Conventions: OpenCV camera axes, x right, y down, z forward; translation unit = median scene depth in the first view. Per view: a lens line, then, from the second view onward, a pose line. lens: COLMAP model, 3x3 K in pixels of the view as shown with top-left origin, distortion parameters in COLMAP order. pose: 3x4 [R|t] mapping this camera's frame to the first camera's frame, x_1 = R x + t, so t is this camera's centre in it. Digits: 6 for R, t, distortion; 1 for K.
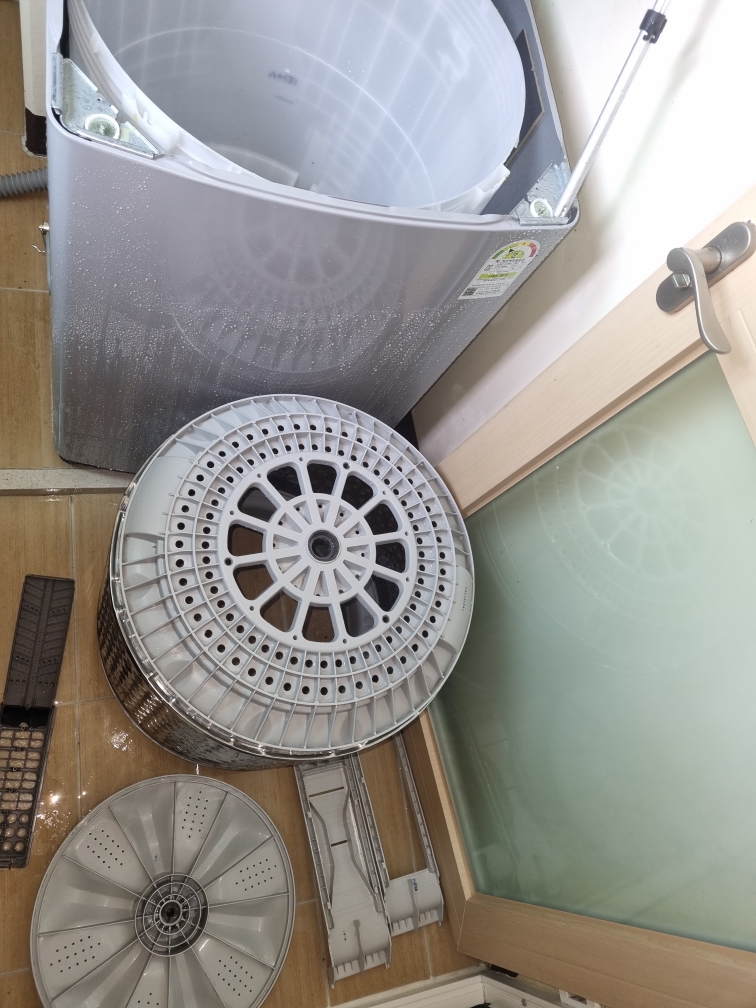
lens RADIAL K [[766.0, 0, 363.6], [0, 766.0, 490.4], [0, 0, 1]] dist [0.046160, -0.031443]
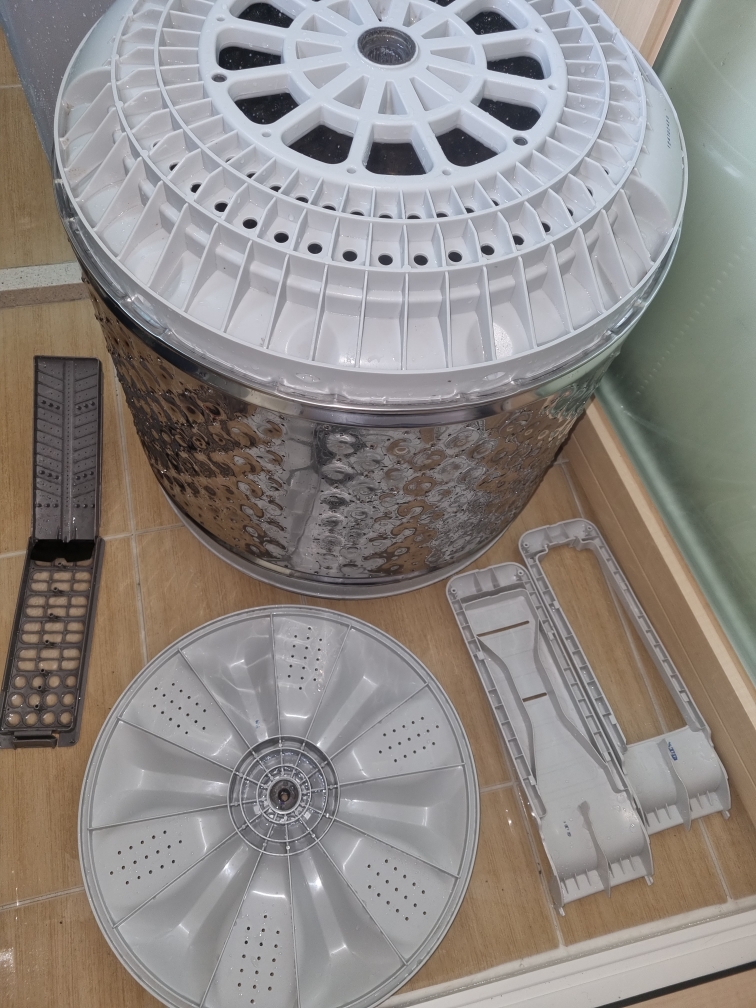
lens RADIAL K [[766.0, 0, 364.4], [0, 766.0, 502.9], [0, 0, 1]] dist [0.046160, -0.031443]
pose [[0.961113, -0.171851, -0.216170, -0.002051], [0.157930, 0.984185, -0.080234, 0.379876], [0.226539, 0.042974, 0.973054, 0.390002]]
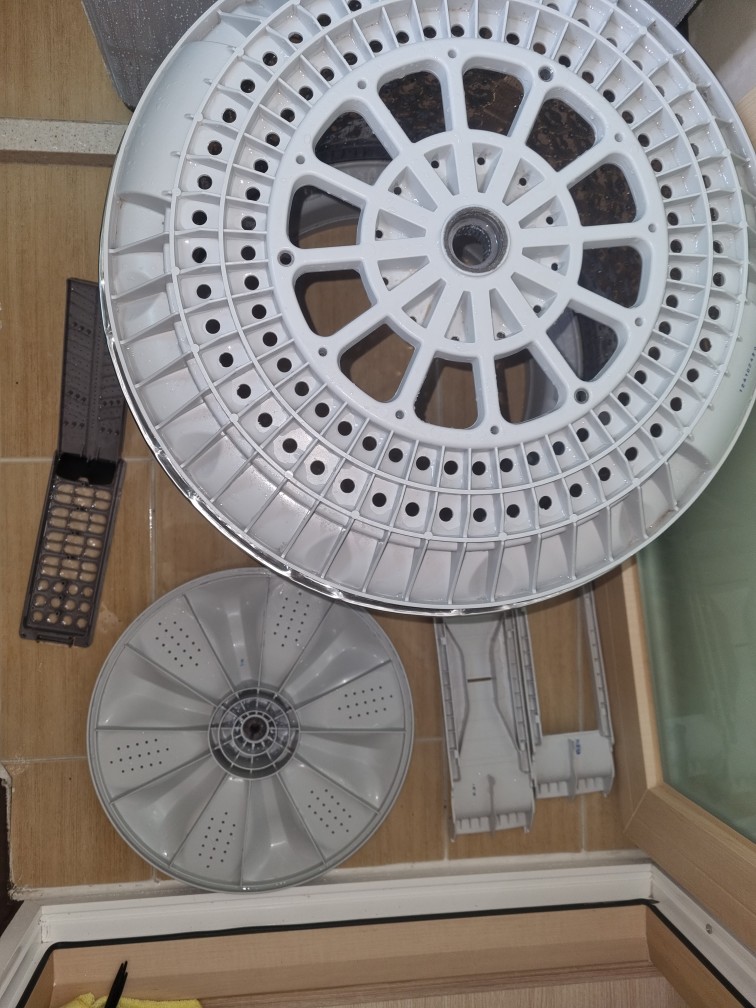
lens RADIAL K [[766.0, 0, 362.9], [0, 766.0, 500.0], [0, 0, 1]] dist [0.046160, -0.031443]
pose [[0.961475, 0.131952, -0.241154, 0.018143], [-0.046571, 0.942770, 0.330175, 0.059243], [0.270920, -0.306224, 0.912595, 0.396153]]
